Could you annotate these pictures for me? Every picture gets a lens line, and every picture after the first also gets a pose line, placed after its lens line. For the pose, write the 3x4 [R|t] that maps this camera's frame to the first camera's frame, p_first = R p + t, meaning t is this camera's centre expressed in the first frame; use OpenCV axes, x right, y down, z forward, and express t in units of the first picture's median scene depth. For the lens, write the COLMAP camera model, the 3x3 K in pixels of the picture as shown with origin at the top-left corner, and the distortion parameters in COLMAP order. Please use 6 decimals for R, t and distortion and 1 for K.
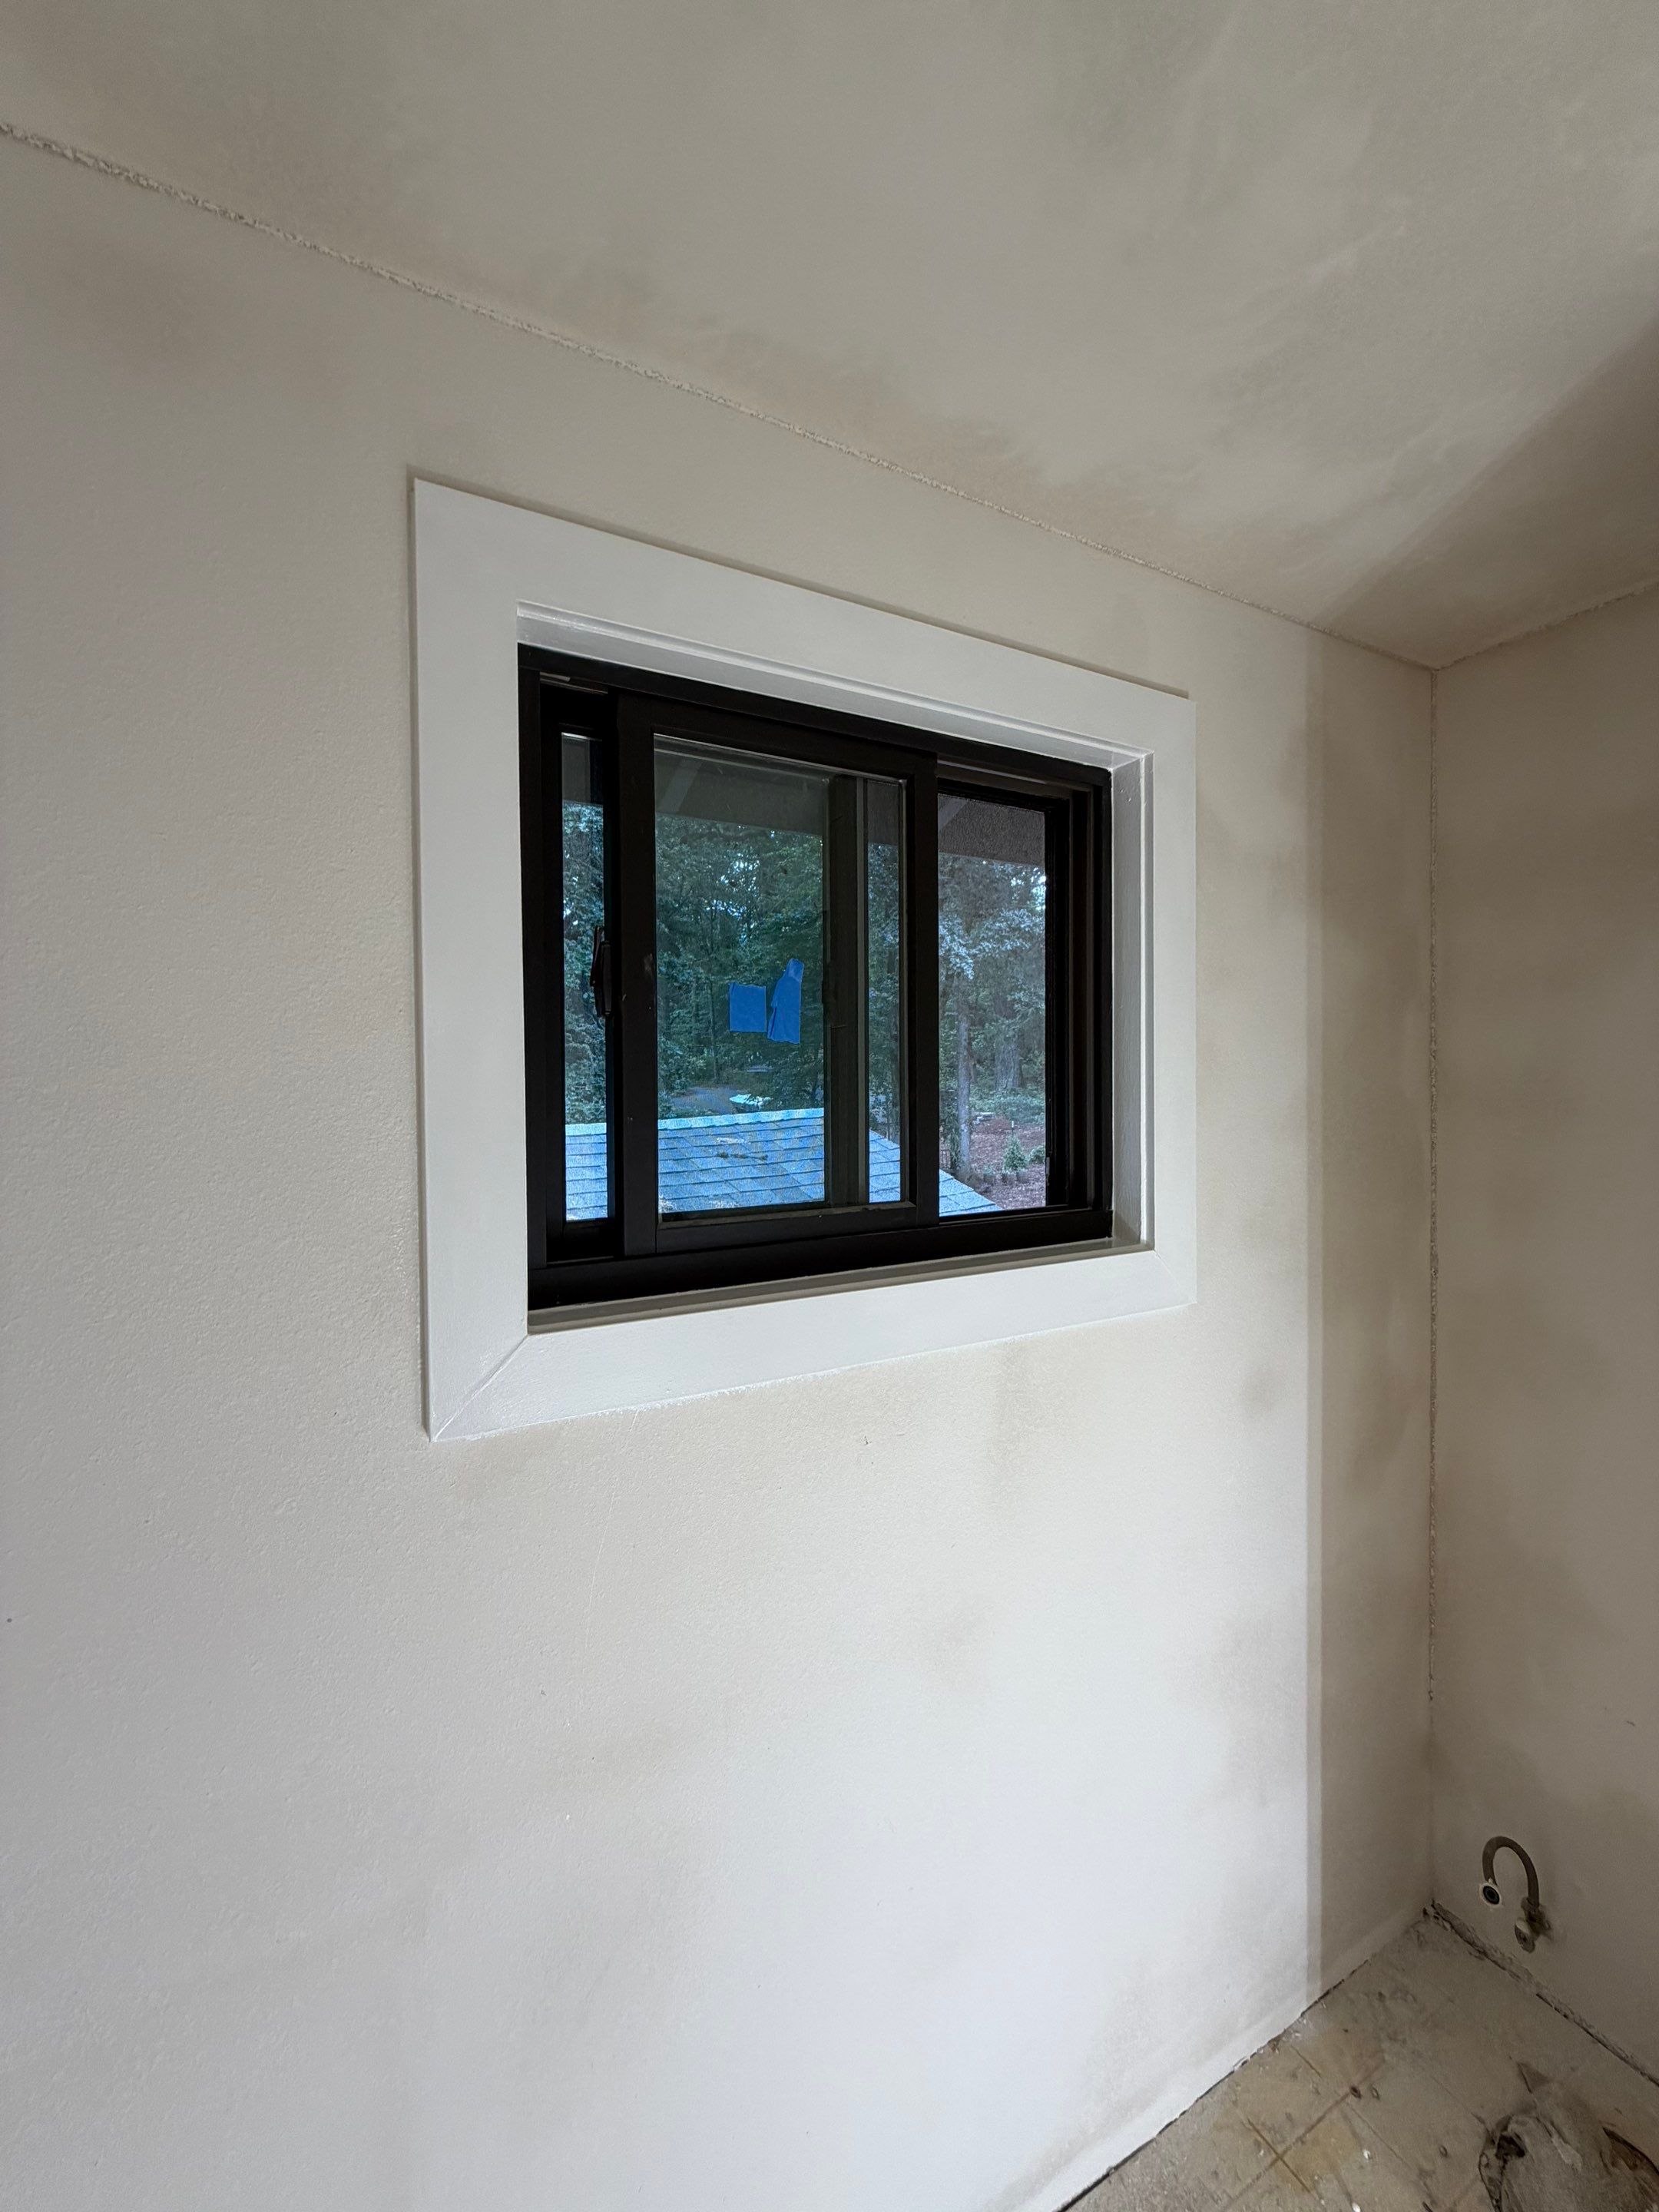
lens RADIAL K [[885.6, 0, 837.4], [0, 885.6, 1098.4], [0, 0, 1]] dist [-0.002426, 0.000040]
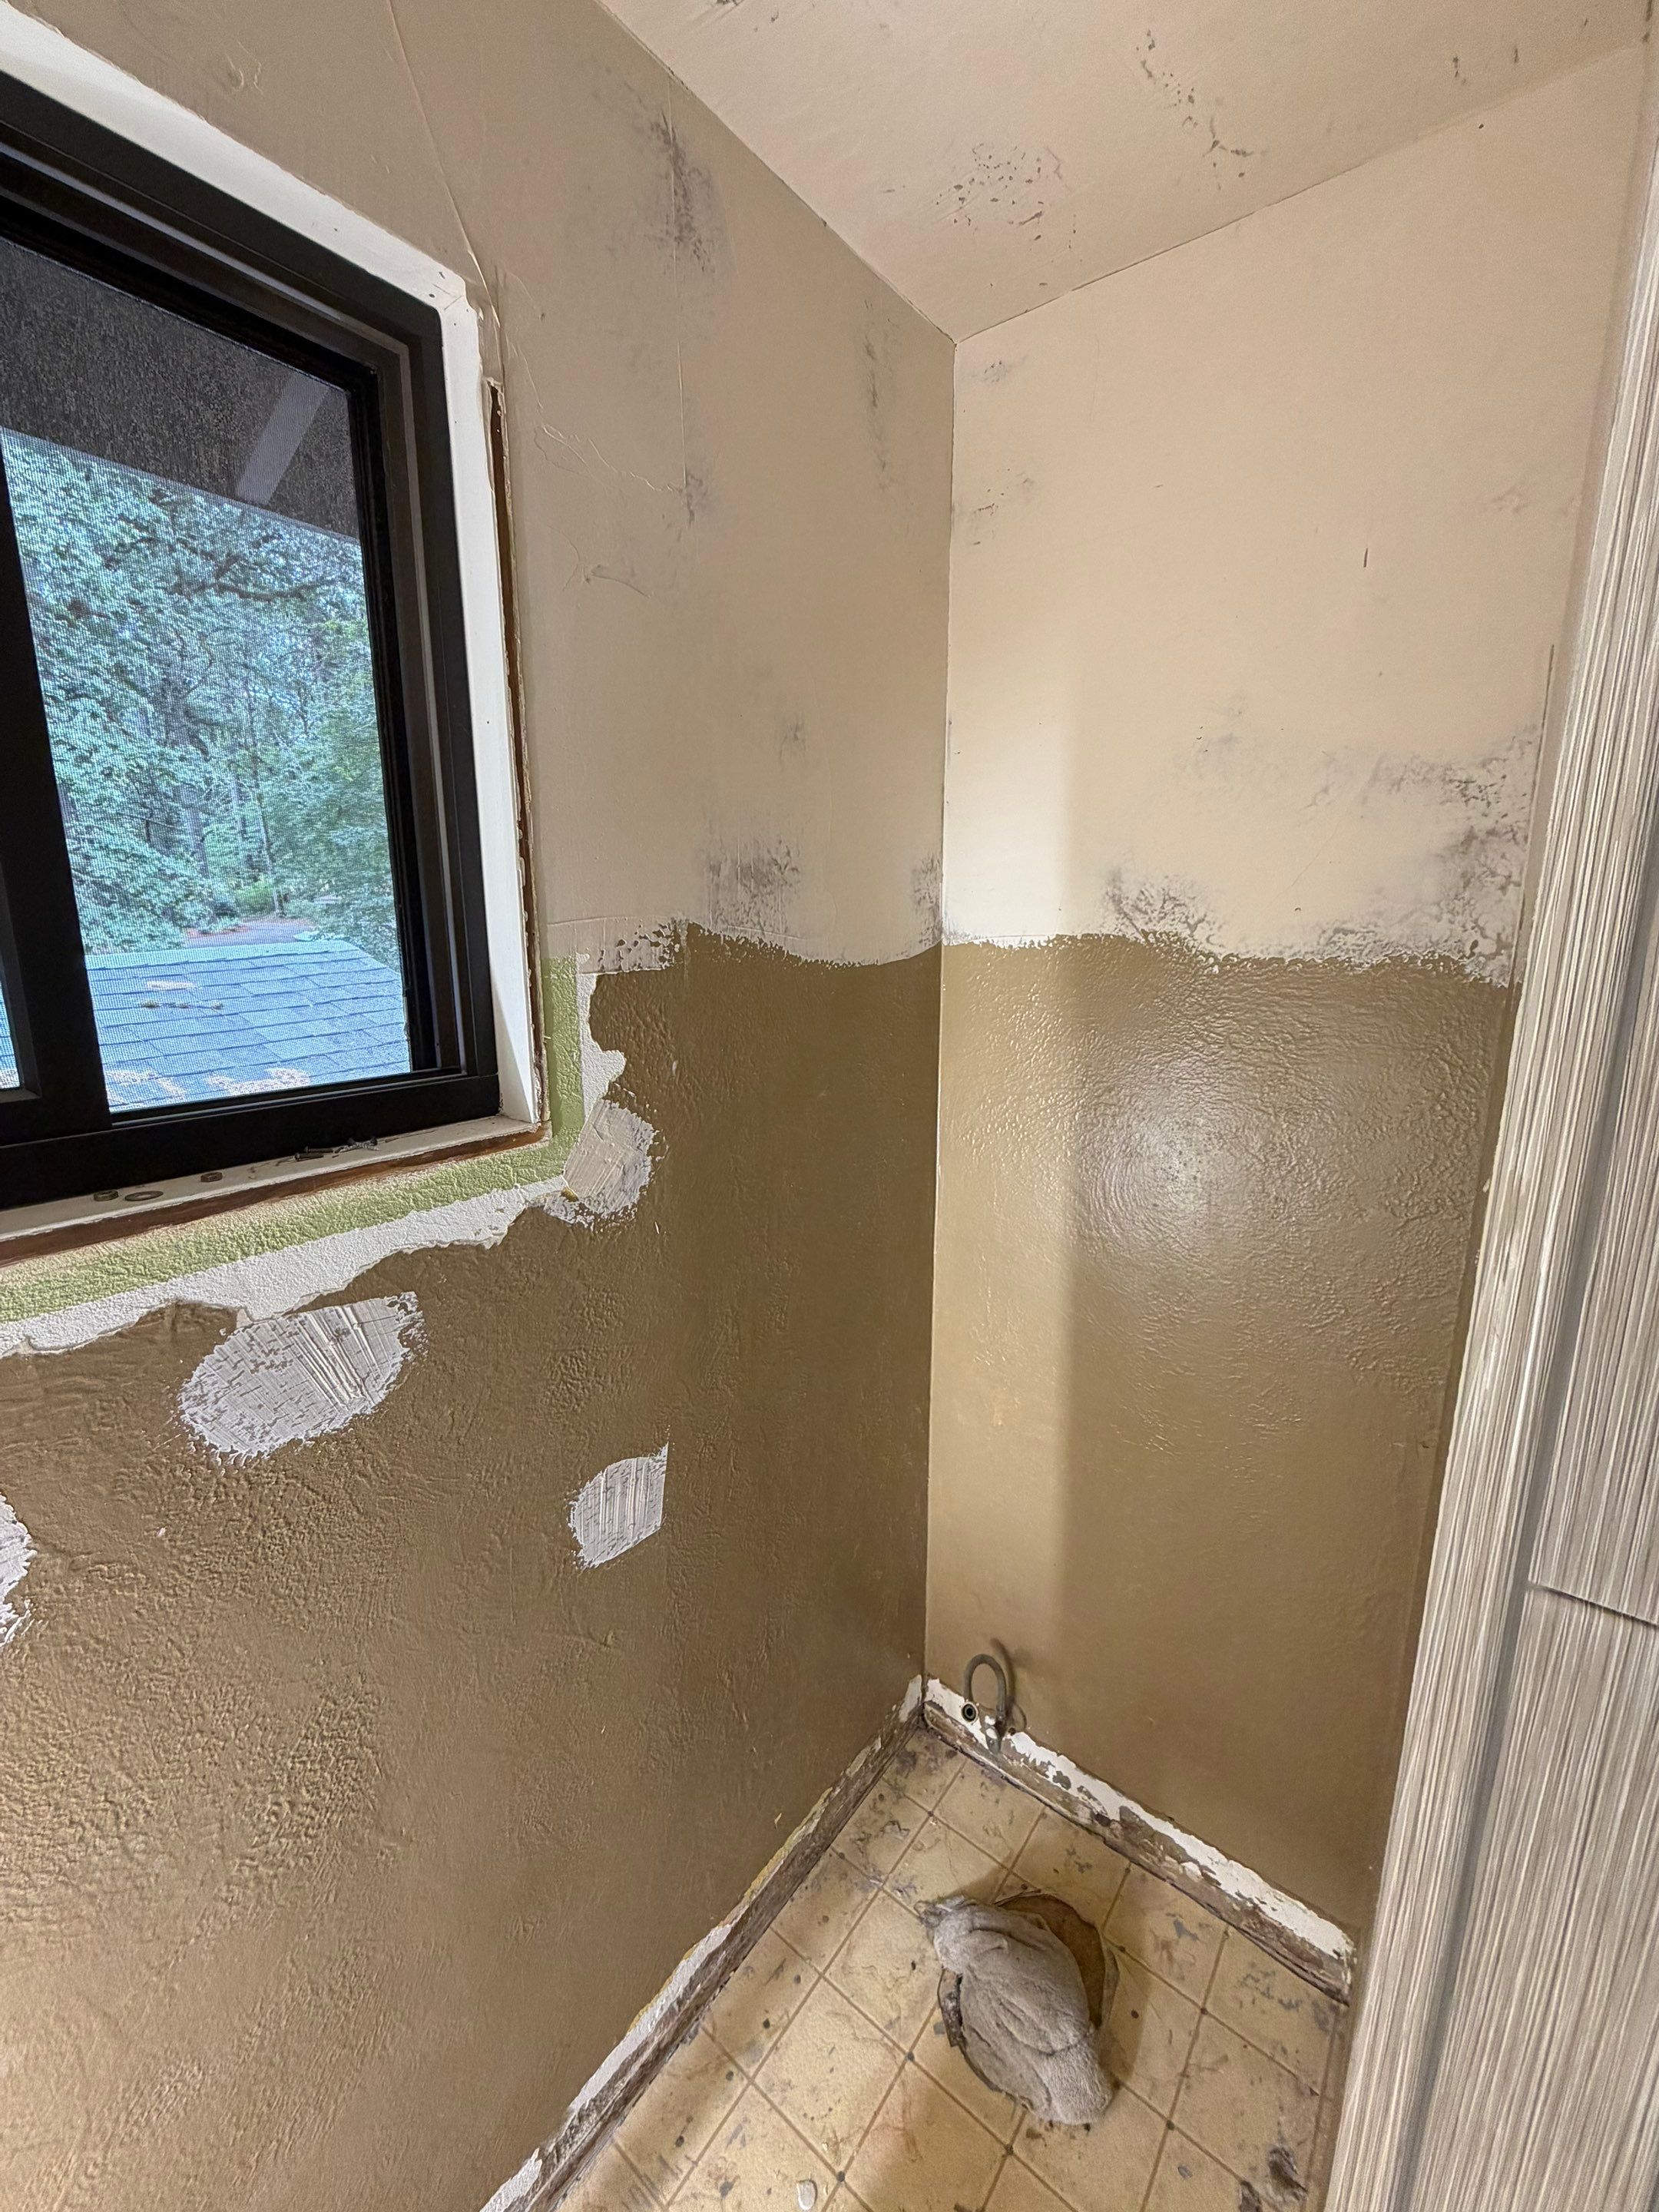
lens RADIAL K [[892.6, 0, 838.2], [0, 892.6, 1108.7], [0, 0, 1]] dist [0.000274, -0.000803]
pose [[0.914851, -0.072831, 0.397169, 0.288417], [-0.003223, 0.982251, 0.187544, 0.025861], [-0.403779, -0.172854, 0.898378, 0.300475]]
